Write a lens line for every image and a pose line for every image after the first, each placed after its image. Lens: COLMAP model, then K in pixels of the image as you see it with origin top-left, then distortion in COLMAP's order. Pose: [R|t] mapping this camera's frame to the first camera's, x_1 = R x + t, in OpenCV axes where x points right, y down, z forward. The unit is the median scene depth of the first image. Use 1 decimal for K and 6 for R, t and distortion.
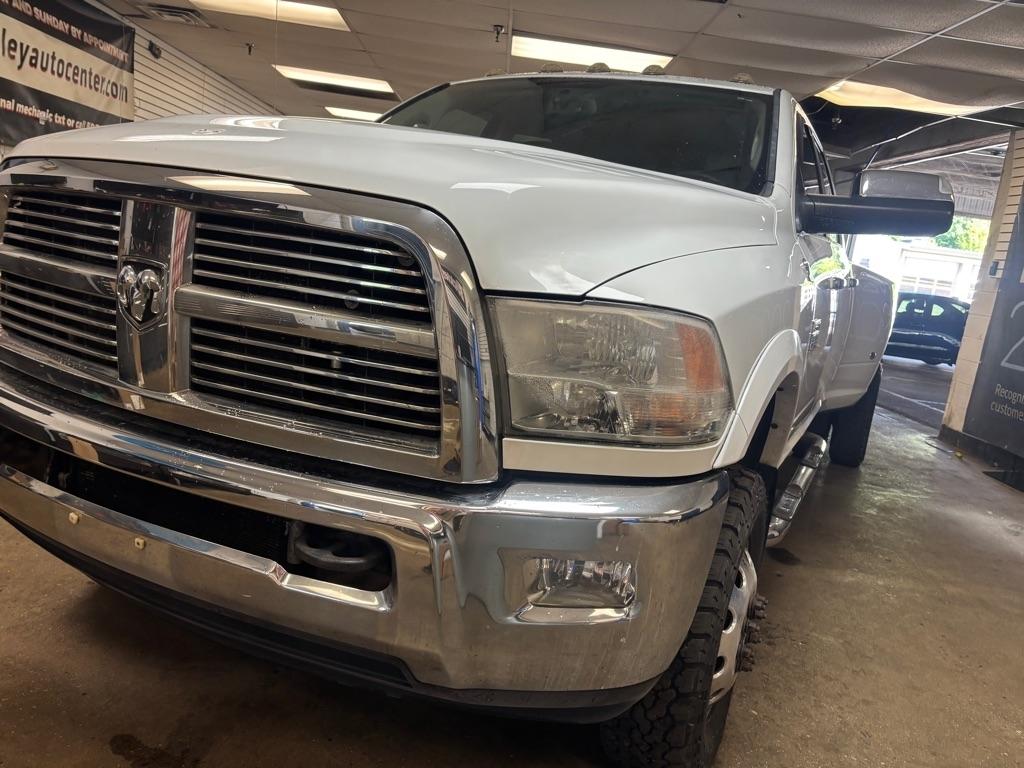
lens RADIAL K [[765.6, 0, 506.4], [0, 765.6, 387.6], [0, 0, 1]] dist [0.056721, -0.066201]
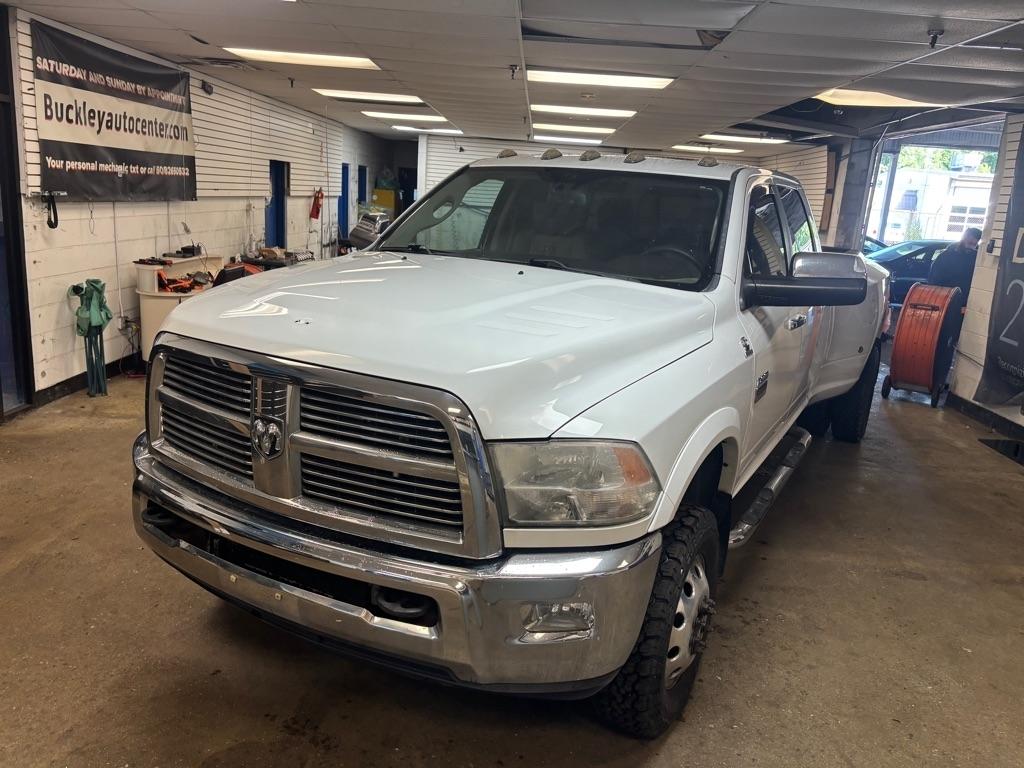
lens RADIAL K [[762.6, 0, 512.1], [0, 762.6, 381.8], [0, 0, 1]] dist [0.060303, -0.068678]
pose [[0.997117, -0.050254, -0.056859, 0.060785], [0.053465, 0.996973, 0.056442, -0.166199], [0.053851, -0.059320, 0.996785, -0.281512]]
